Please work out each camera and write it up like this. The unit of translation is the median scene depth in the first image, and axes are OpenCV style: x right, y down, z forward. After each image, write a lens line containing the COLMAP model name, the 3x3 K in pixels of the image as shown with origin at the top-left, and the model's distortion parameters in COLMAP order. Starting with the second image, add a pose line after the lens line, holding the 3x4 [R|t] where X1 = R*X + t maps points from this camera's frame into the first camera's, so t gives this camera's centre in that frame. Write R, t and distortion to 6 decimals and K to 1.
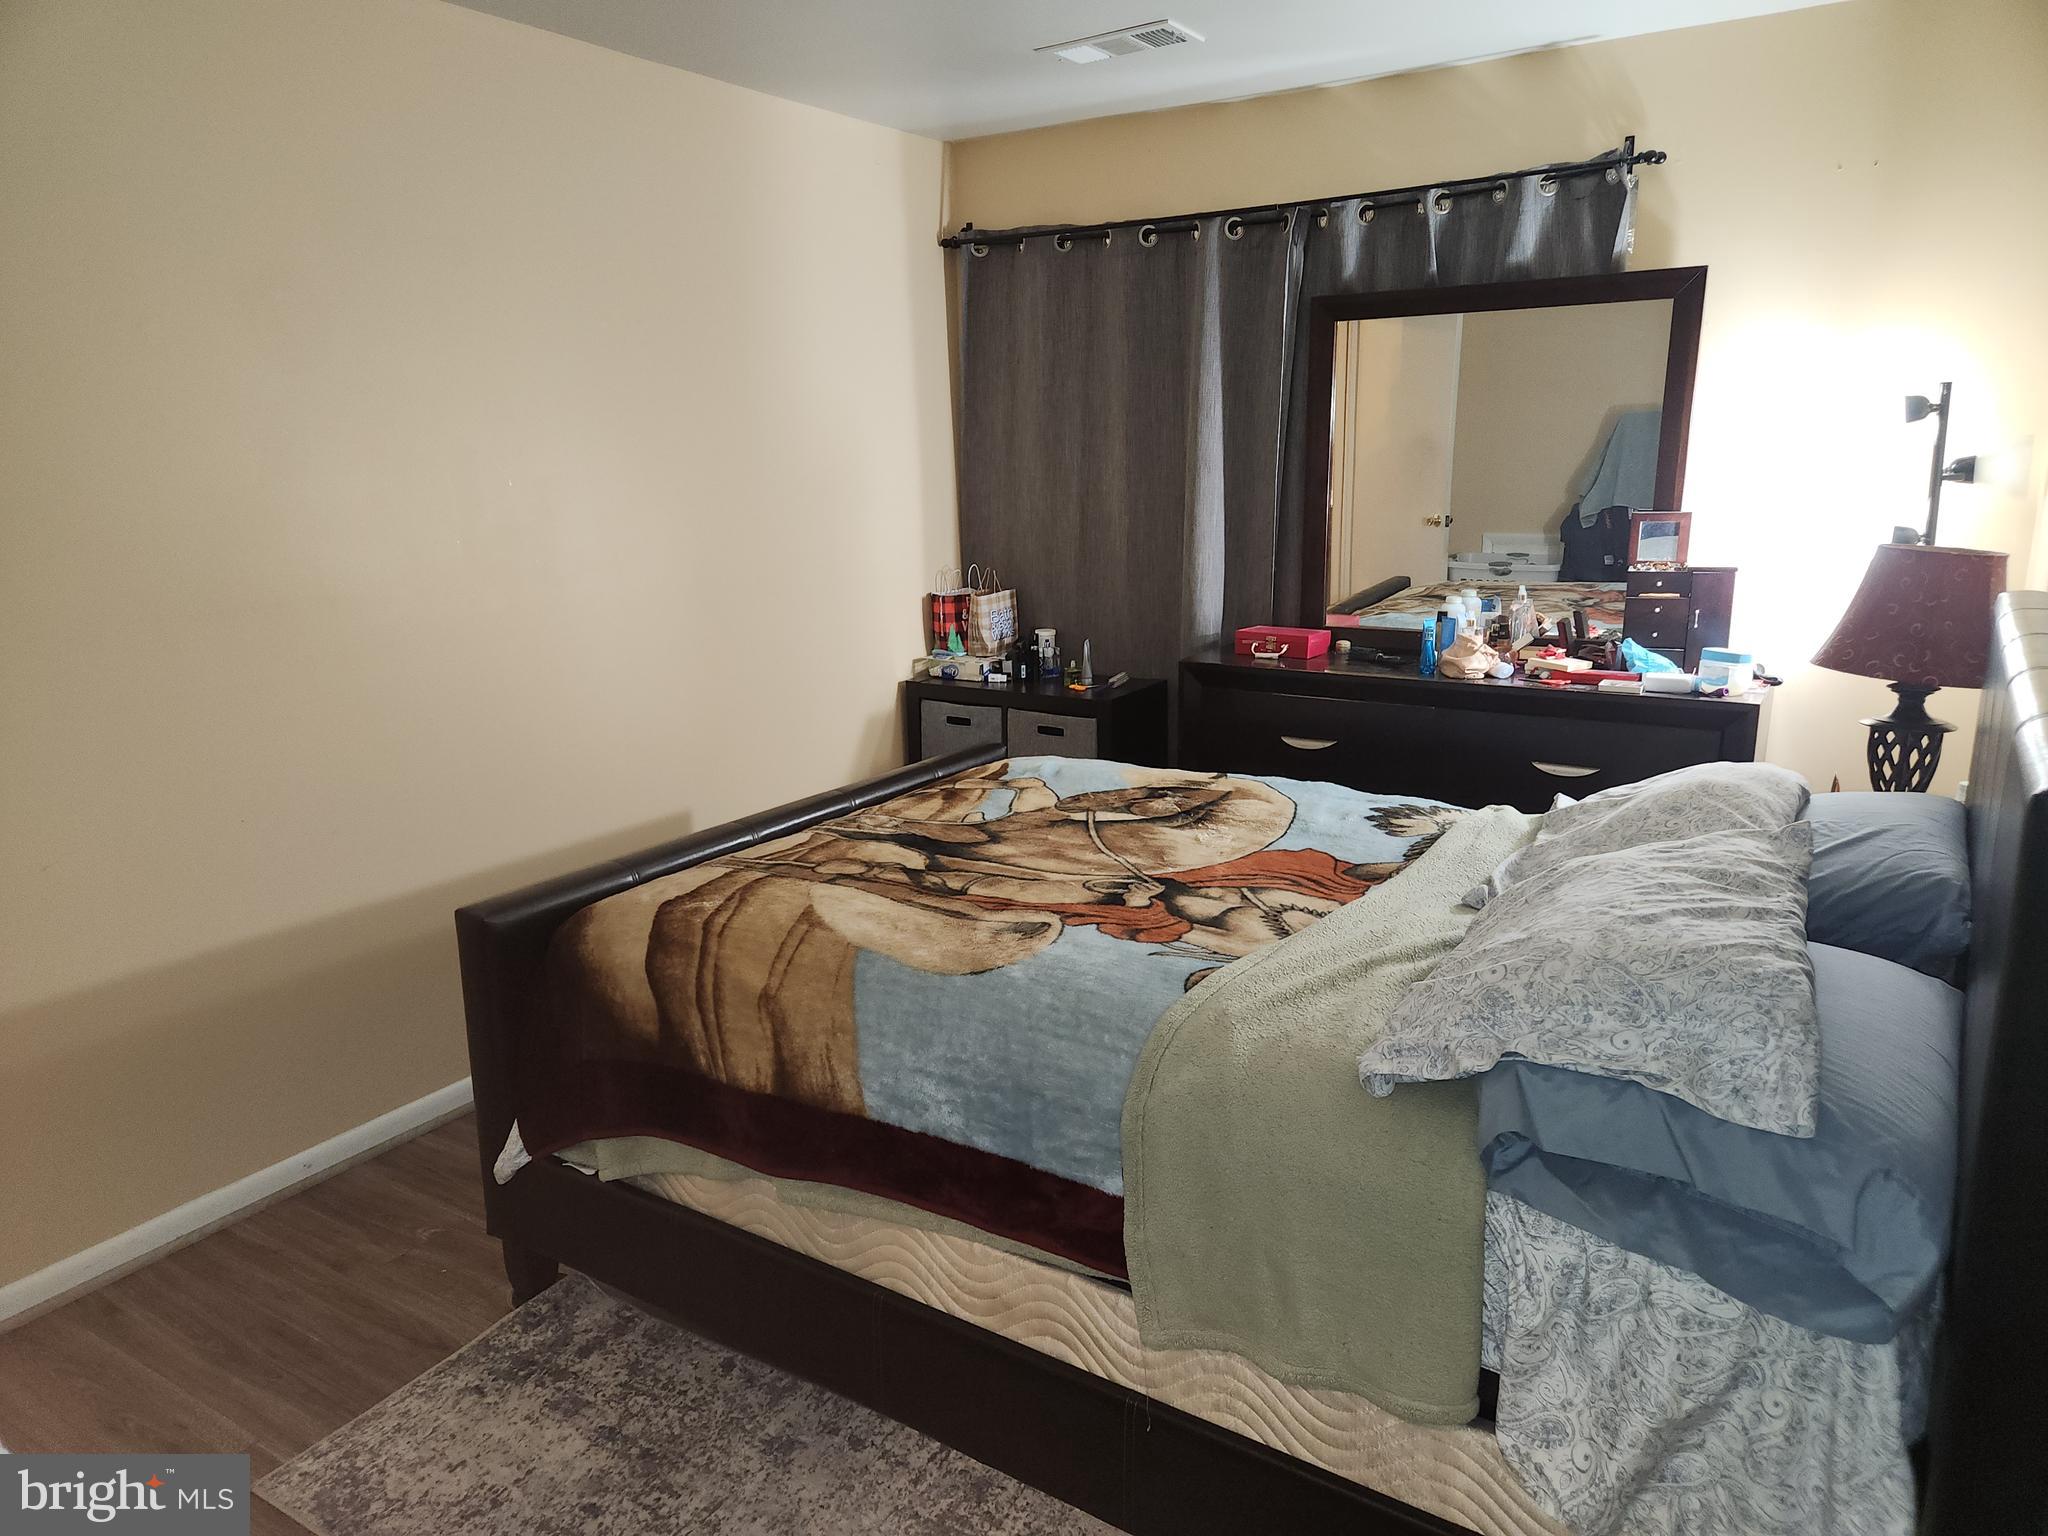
lens RADIAL K [[1354.4, 0, 1011.1], [0, 1354.4, 772.0], [0, 0, 1]] dist [0.078472, -0.060976]
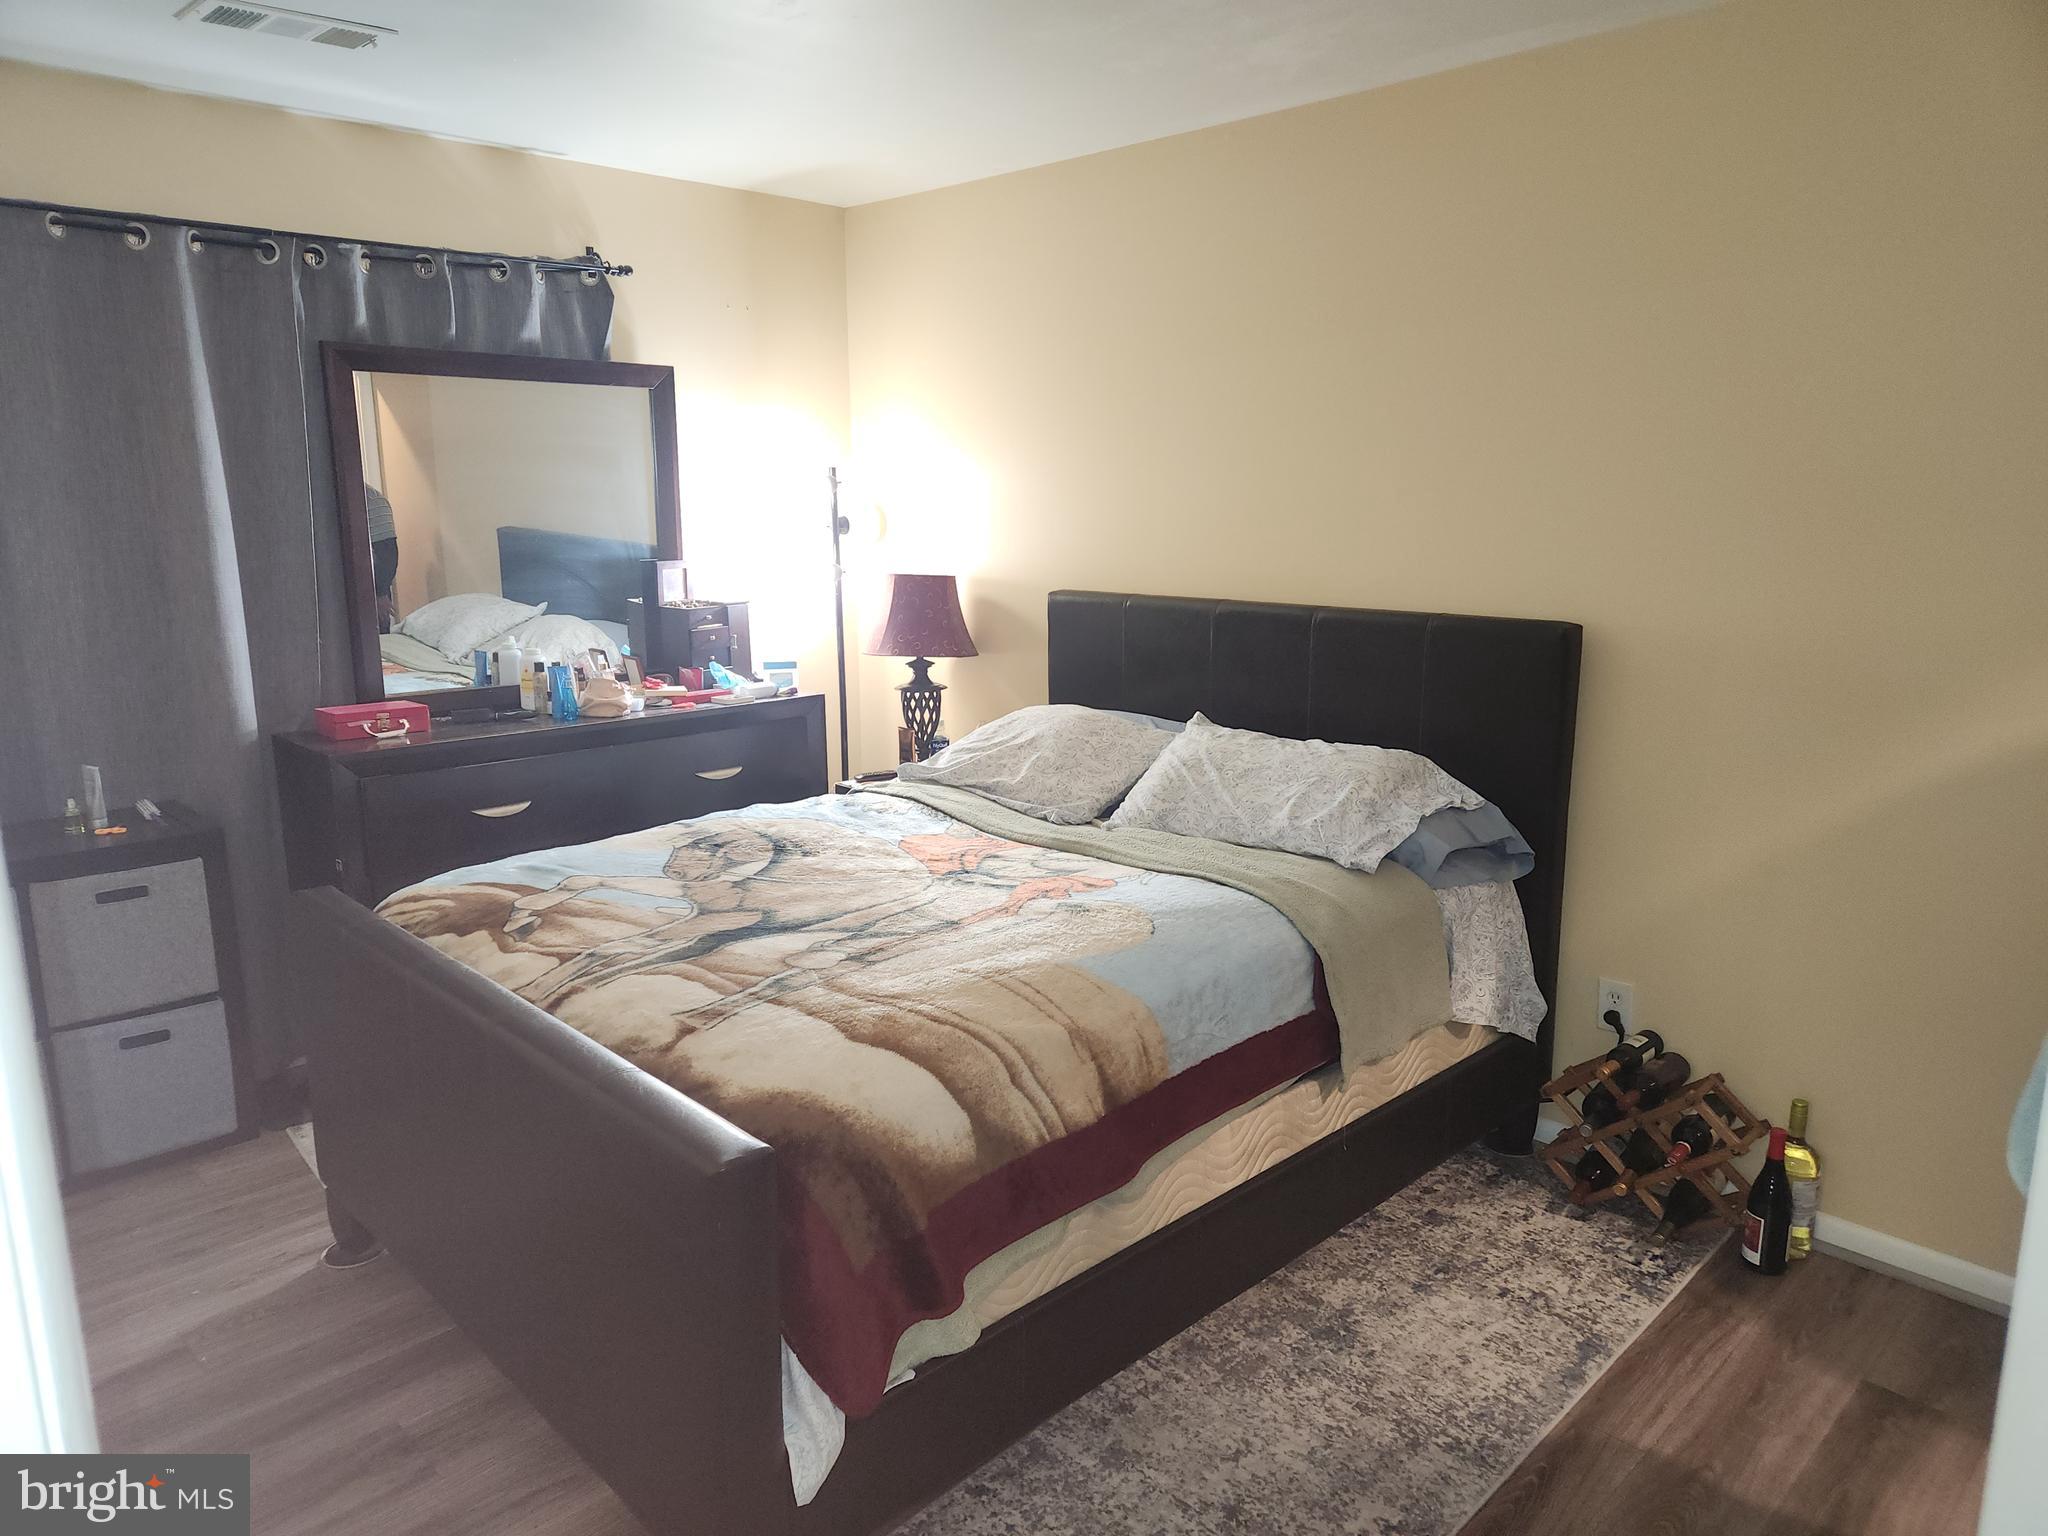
lens RADIAL K [[1354.4, 0, 1007.2], [0, 1354.4, 762.8], [0, 0, 1]] dist [0.078472, -0.060976]
pose [[0.238145, -0.179947, 0.954414, -0.668816], [0.229021, 0.965379, 0.124869, -0.100720], [-0.943841, 0.188844, 0.271112, 0.430729]]
